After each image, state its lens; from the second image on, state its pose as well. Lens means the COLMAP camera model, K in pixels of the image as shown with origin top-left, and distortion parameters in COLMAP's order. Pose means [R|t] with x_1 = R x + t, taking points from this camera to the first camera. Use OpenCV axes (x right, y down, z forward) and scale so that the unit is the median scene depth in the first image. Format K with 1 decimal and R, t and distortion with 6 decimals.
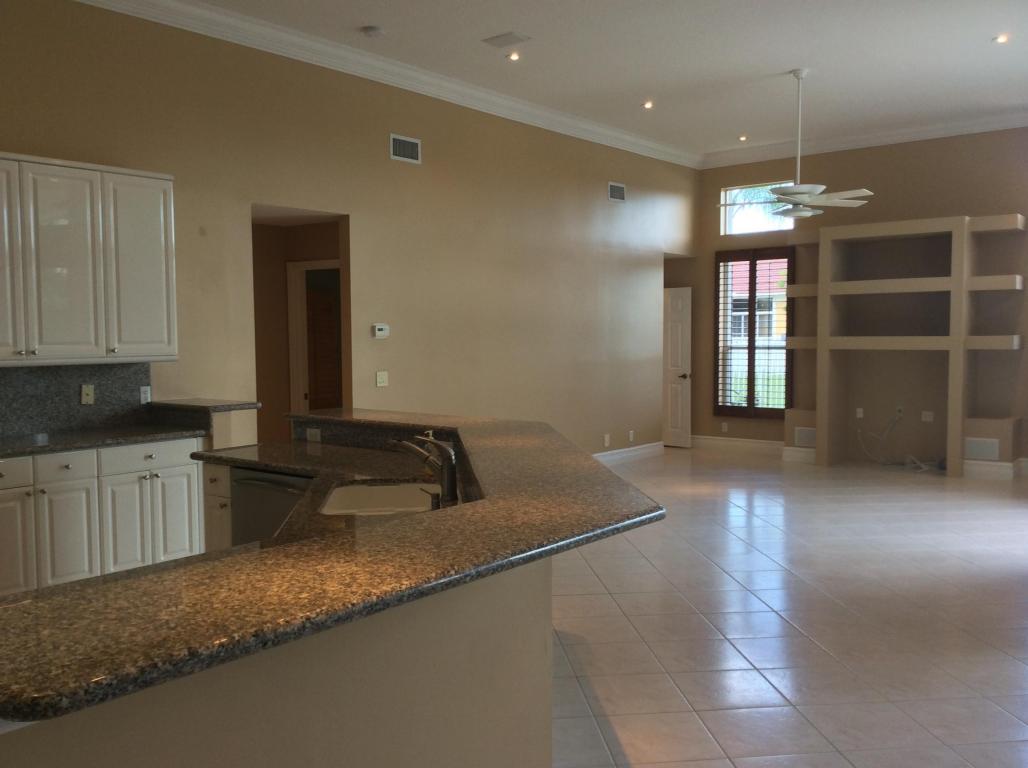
lens RADIAL K [[943.6, 0, 508.5], [0, 943.6, 376.6], [0, 0, 1]] dist [0.133951, -0.239460]
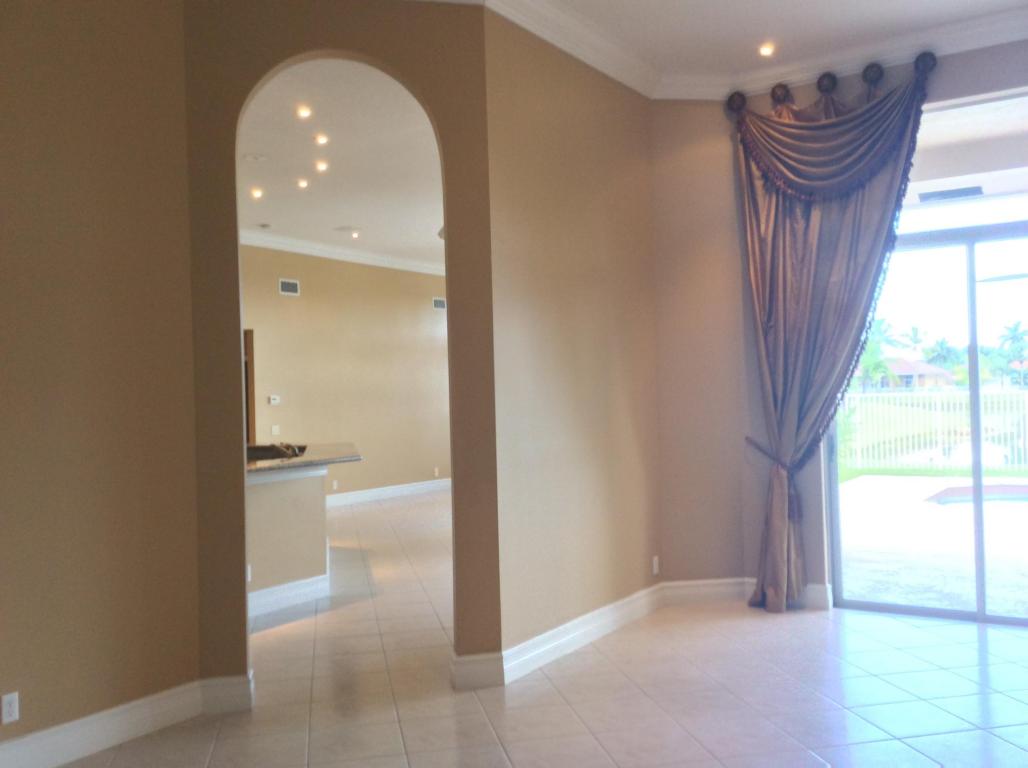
lens RADIAL K [[936.1, 0, 521.8], [0, 936.1, 390.8], [0, 0, 1]] dist [0.121895, -0.244304]
pose [[0.993482, -0.018670, 0.112447, 0.100951], [0.024872, 0.998231, -0.054009, 0.032353], [-0.111239, 0.056454, 0.992189, -0.624789]]
